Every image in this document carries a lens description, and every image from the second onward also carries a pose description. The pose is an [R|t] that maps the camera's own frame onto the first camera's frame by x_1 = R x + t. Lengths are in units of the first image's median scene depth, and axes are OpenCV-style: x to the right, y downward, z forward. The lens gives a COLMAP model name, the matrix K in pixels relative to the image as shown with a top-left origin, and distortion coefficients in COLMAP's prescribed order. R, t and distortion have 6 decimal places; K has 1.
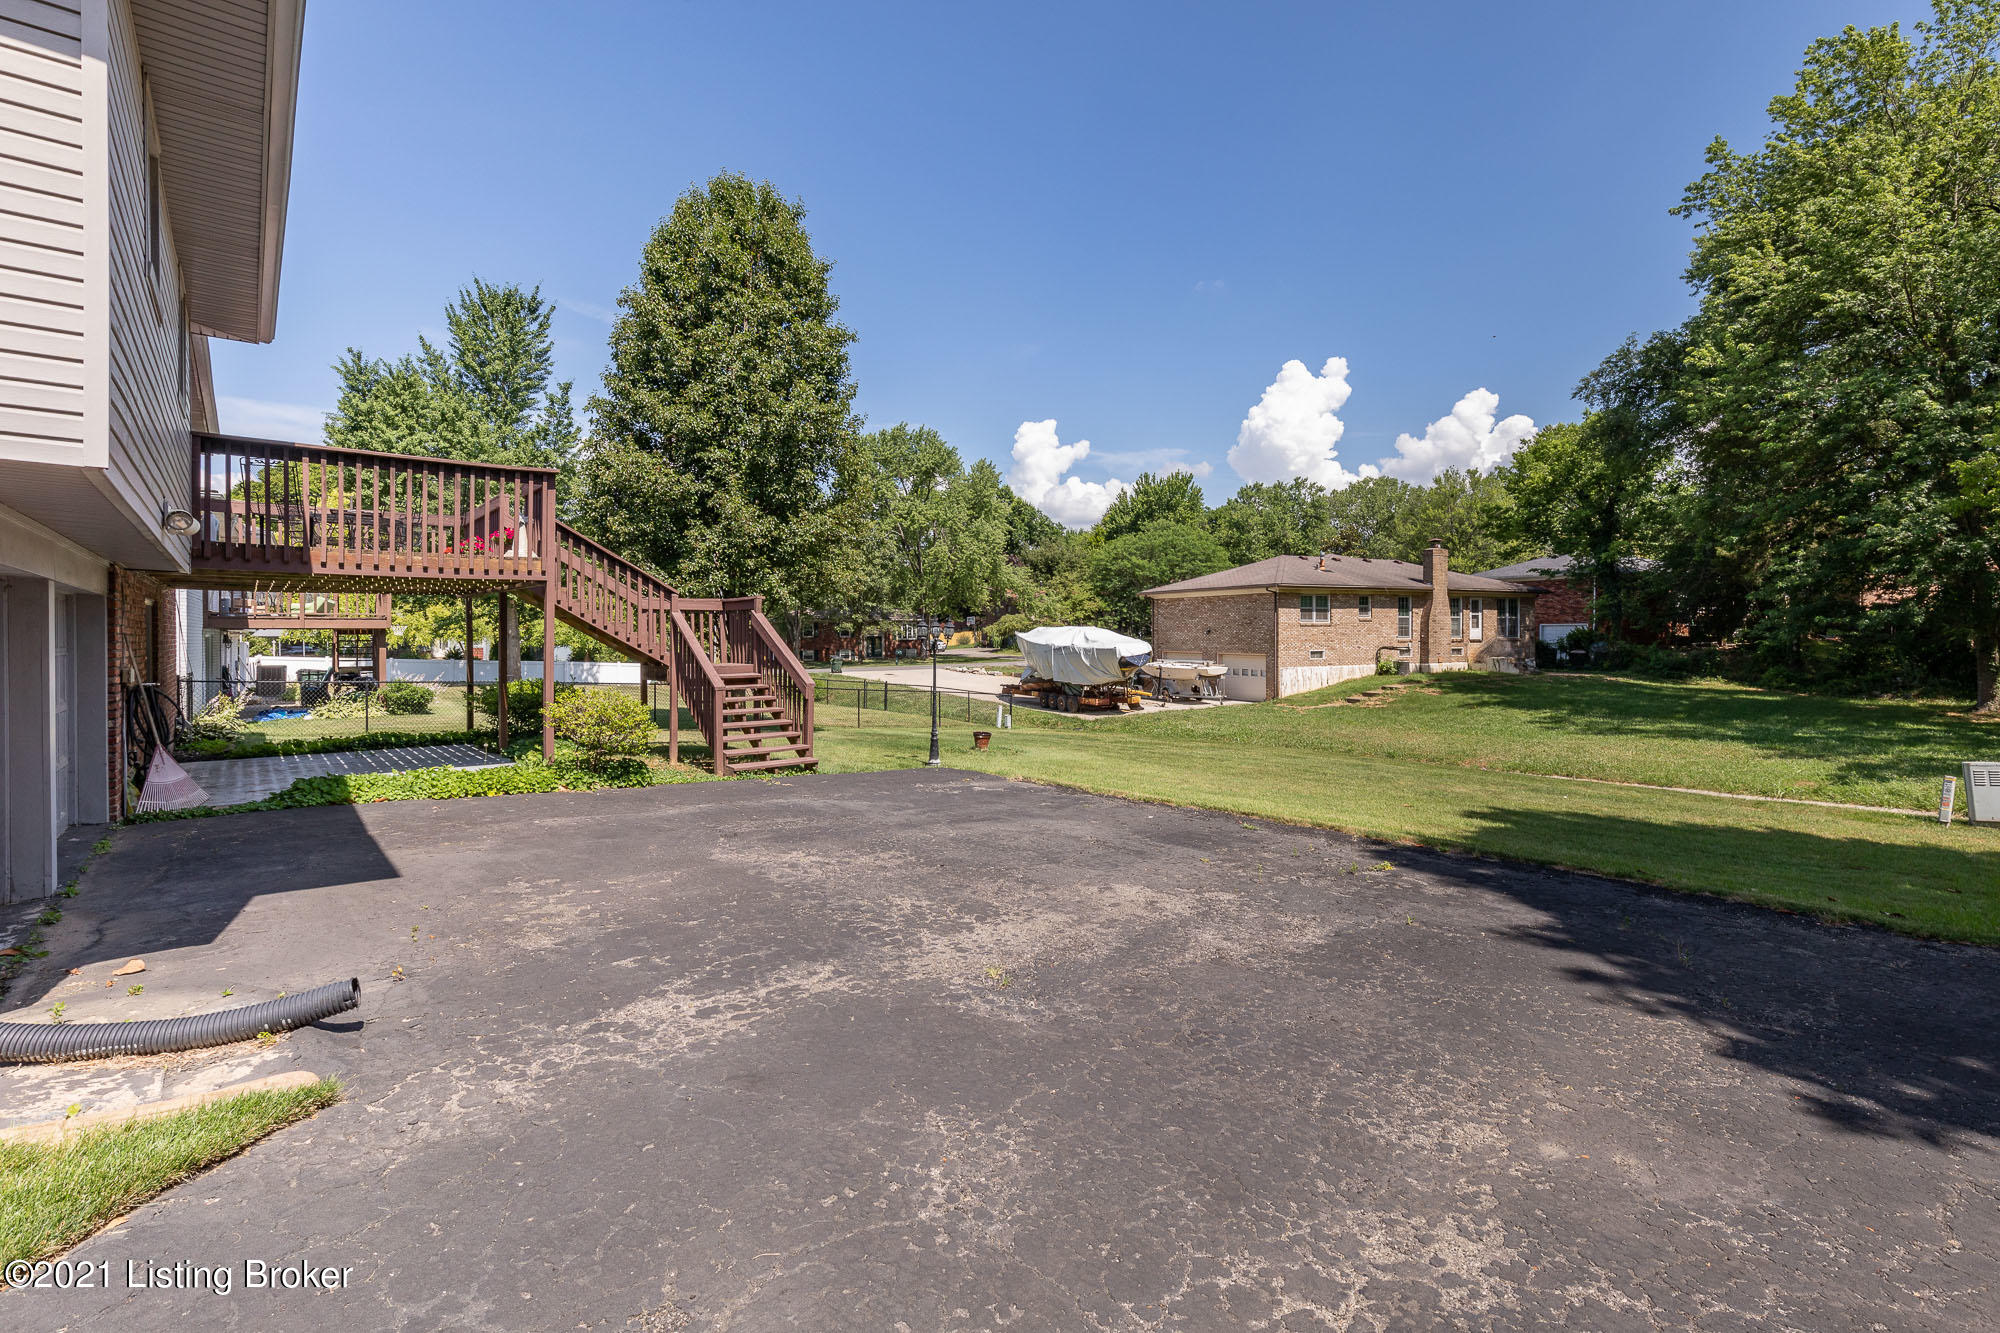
lens RADIAL K [[929.2, 0, 1001.1], [0, 929.2, 659.4], [0, 0, 1]] dist [0.003351, 0.000744]
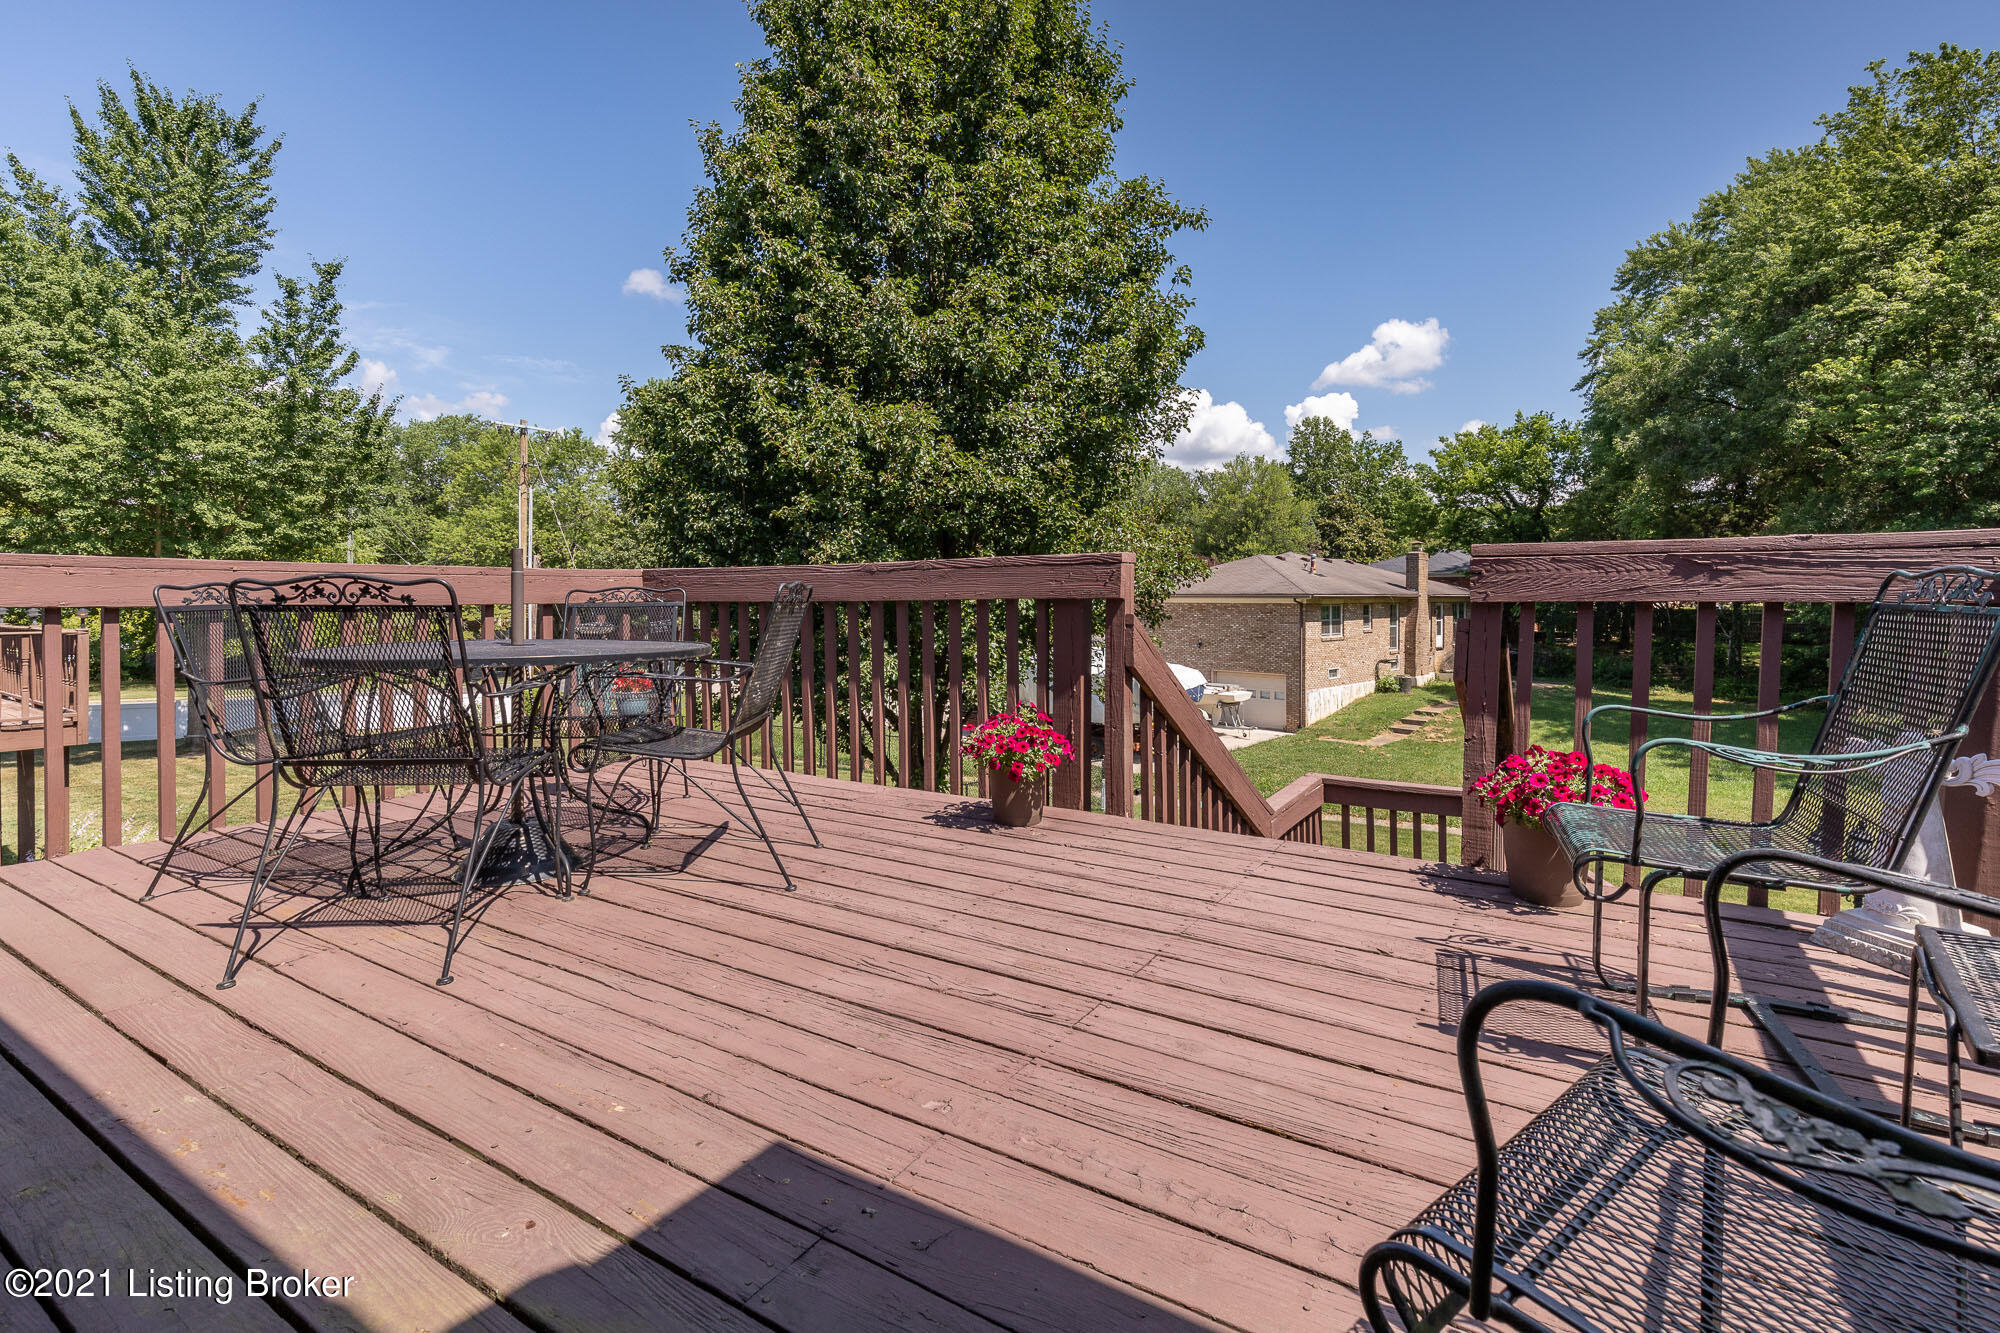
lens RADIAL K [[929.2, 0, 990.8], [0, 929.2, 622.2], [0, 0, 1]] dist [0.003351, 0.000744]
pose [[0.949604, -0.006327, 0.313388, -0.231325], [0.006215, 0.999980, 0.001355, -0.054209], [-0.313390, 0.000661, 0.949624, 0.259694]]
